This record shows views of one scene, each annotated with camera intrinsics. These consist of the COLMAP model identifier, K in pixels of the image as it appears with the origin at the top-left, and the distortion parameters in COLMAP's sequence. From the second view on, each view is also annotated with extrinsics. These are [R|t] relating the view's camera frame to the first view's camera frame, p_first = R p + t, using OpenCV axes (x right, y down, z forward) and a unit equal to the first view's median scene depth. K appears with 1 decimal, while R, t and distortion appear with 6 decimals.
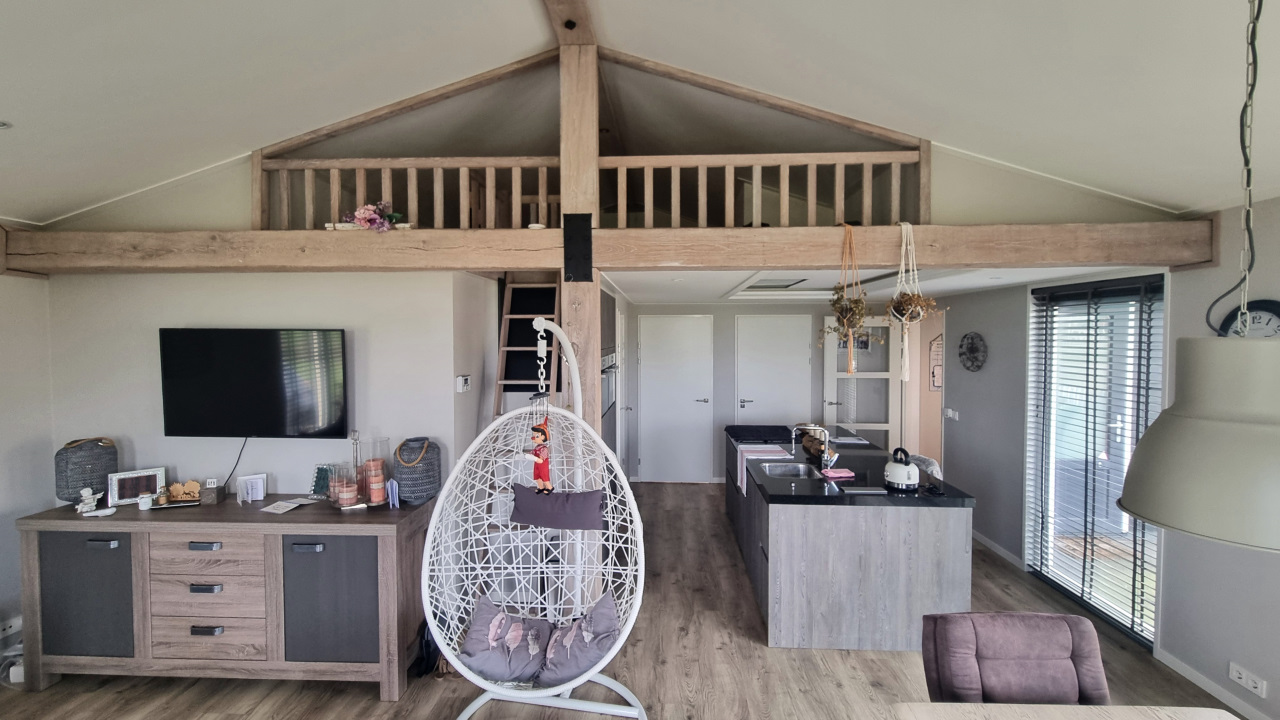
lens RADIAL K [[528.4, 0, 643.9], [0, 528.4, 349.3], [0, 0, 1]] dist [-0.000976, -0.000464]
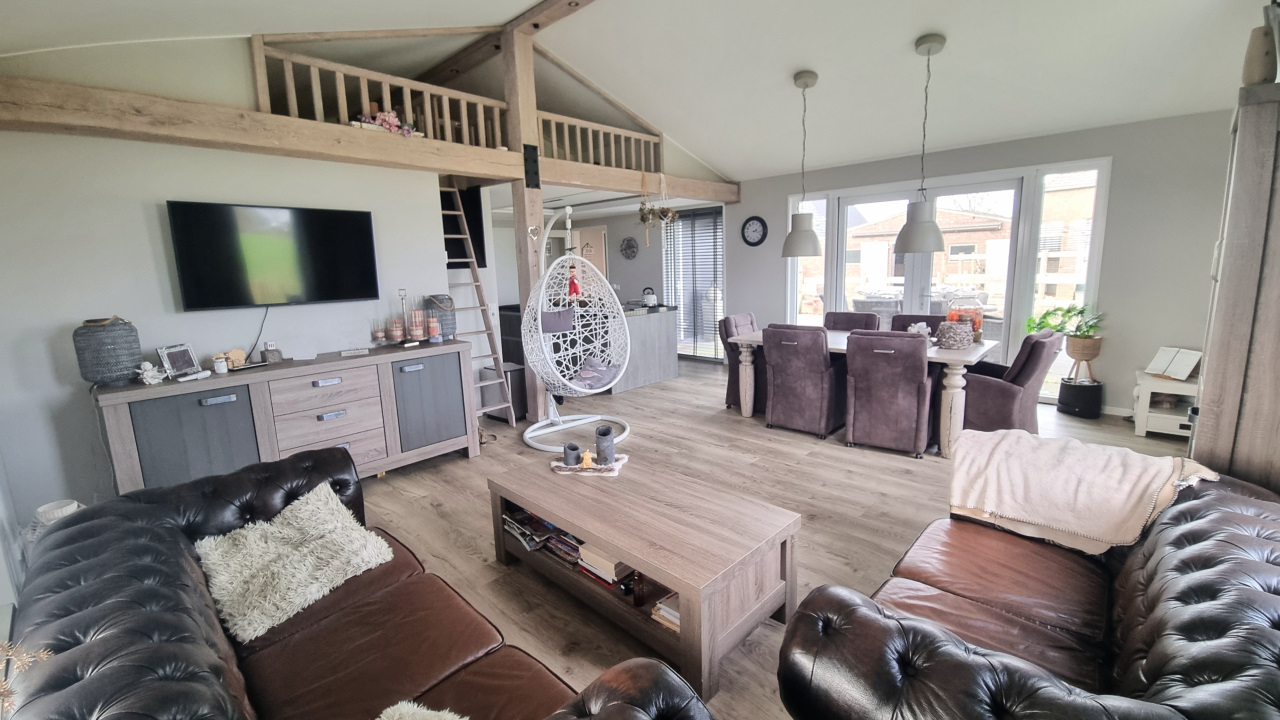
lens RADIAL K [[528.4, 0, 643.9], [0, 528.4, 349.3], [0, 0, 1]] dist [-0.000976, -0.000464]
pose [[0.649637, -0.140946, 0.747065, -1.145729], [0.051453, 0.988562, 0.141765, 0.143811], [-0.758501, -0.053657, 0.649459, -0.330563]]
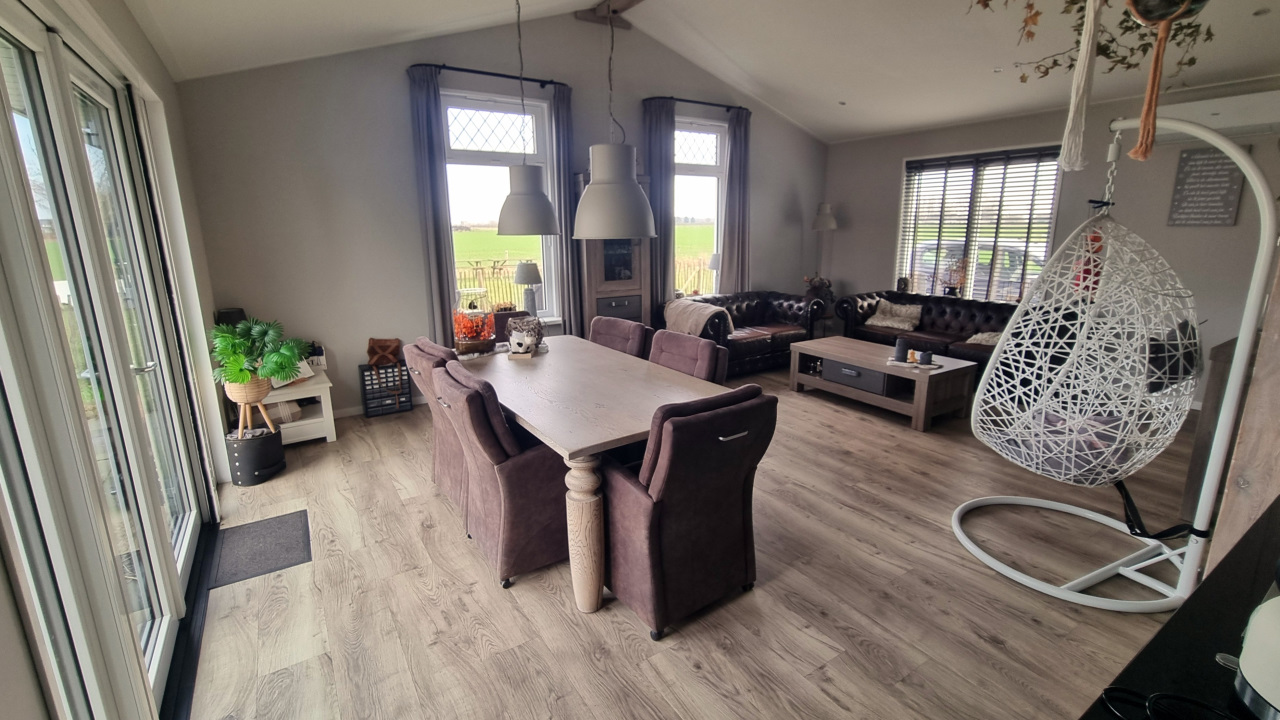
lens RADIAL K [[561.6, 0, 641.8], [0, 561.6, 348.4], [0, 0, 1]] dist [-0.000273, -0.000558]
pose [[-0.813831, 0.135029, -0.565196, 0.863156], [-0.004130, 0.971259, 0.237988, 0.079704], [0.581087, 0.196017, -0.789883, 1.072273]]
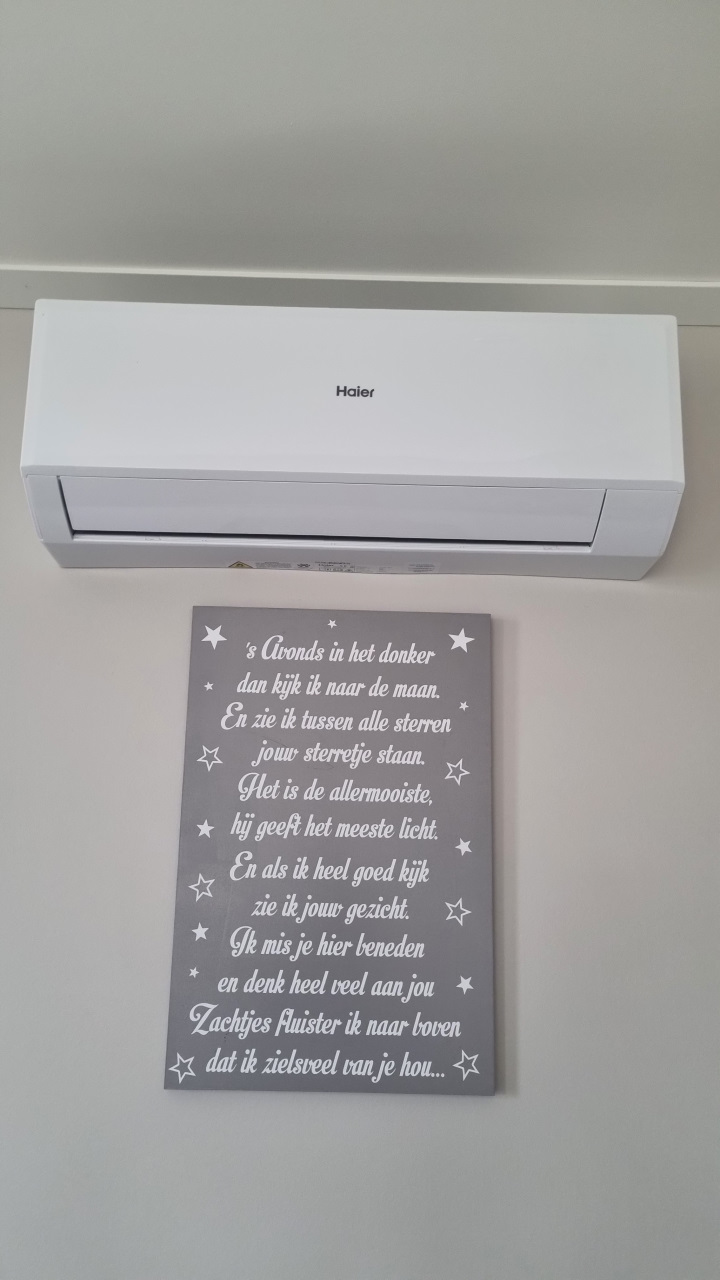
lens RADIAL K [[992.5, 0, 360.0], [0, 992.5, 640.0], [0, 0, 1]] dist [0.026655, -0.002548]
pose [[0.053363, -0.212125, -0.975785, -0.802556], [-0.046126, 0.975610, -0.214609, 0.021482], [0.997509, 0.056461, 0.042277, 0.676317]]
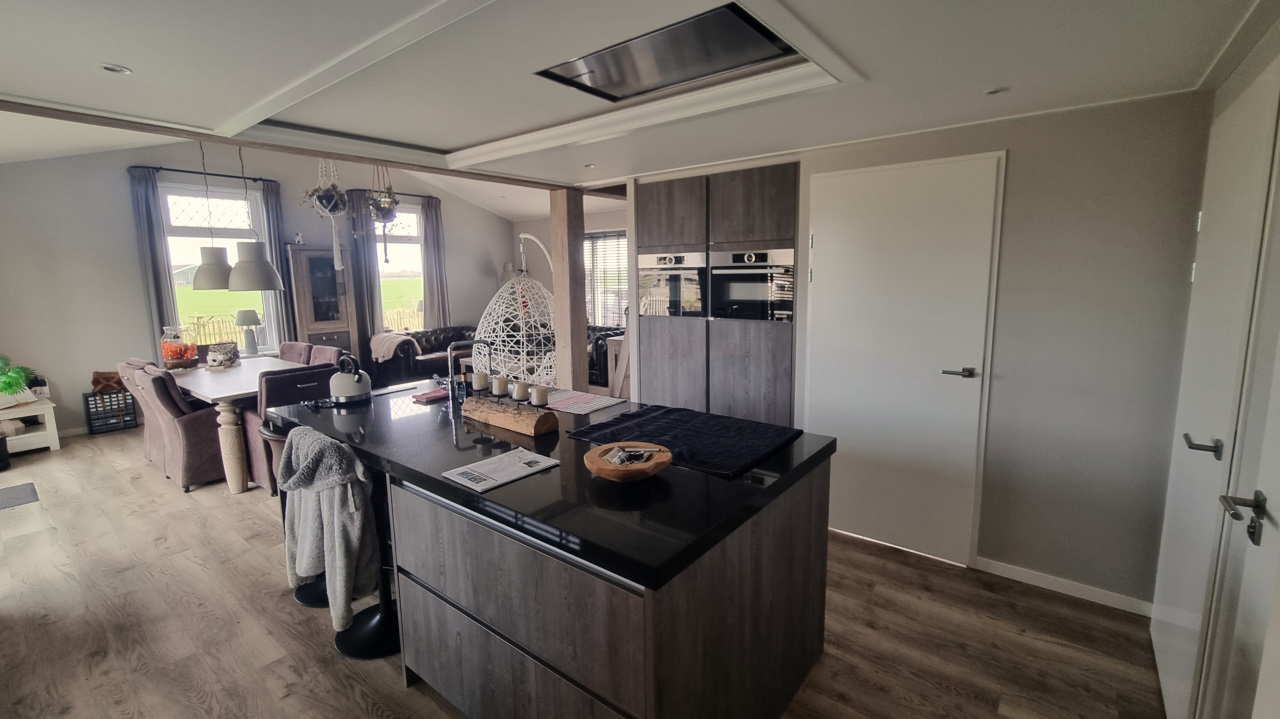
lens RADIAL K [[542.3, 0, 644.0], [0, 542.3, 347.8], [0, 0, 1]] dist [-0.000690, -0.000570]
pose [[-0.581640, 0.124466, -0.803868, 0.986717], [-0.004475, 0.987720, 0.156170, 0.038602], [0.813434, 0.094433, -0.573940, 2.044535]]
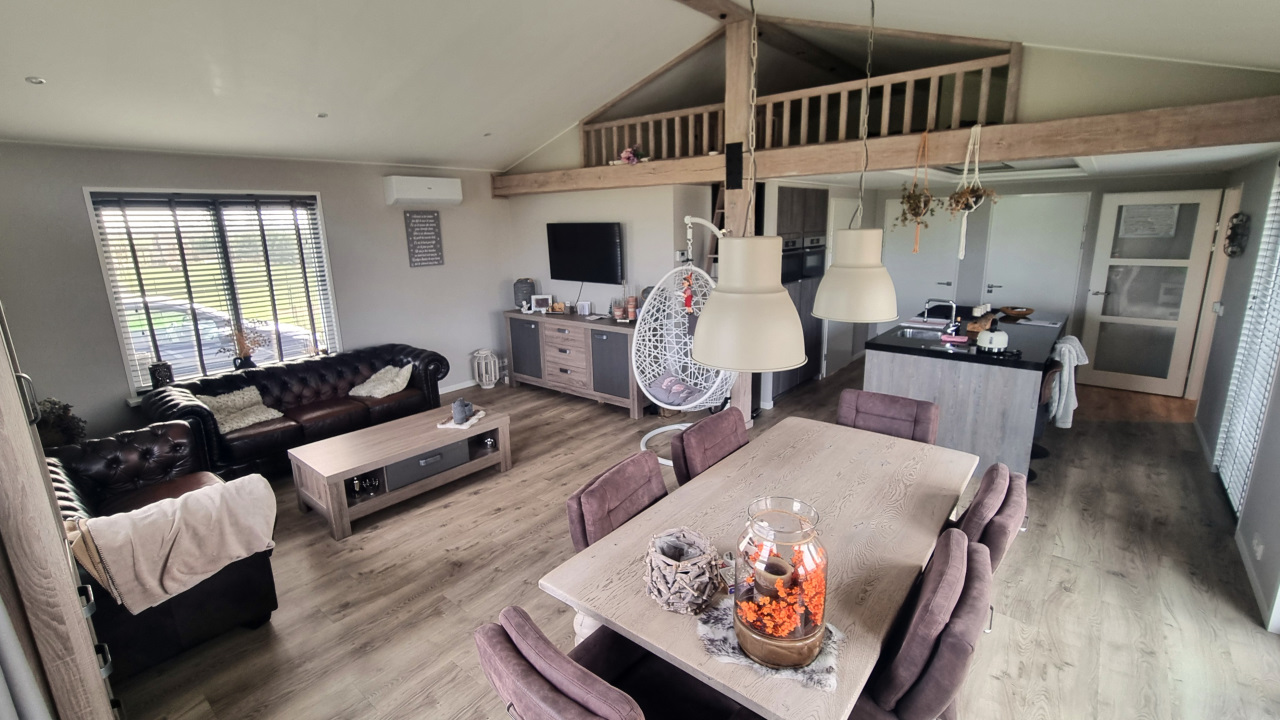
lens RADIAL K [[561.6, 0, 641.8], [0, 561.6, 348.4], [0, 0, 1]] dist [-0.000273, -0.000558]
pose [[0.799192, 0.117816, -0.589416, 0.657206], [0.004320, 0.979451, 0.201635, -0.004205], [0.601060, -0.163691, 0.782261, -0.501102]]
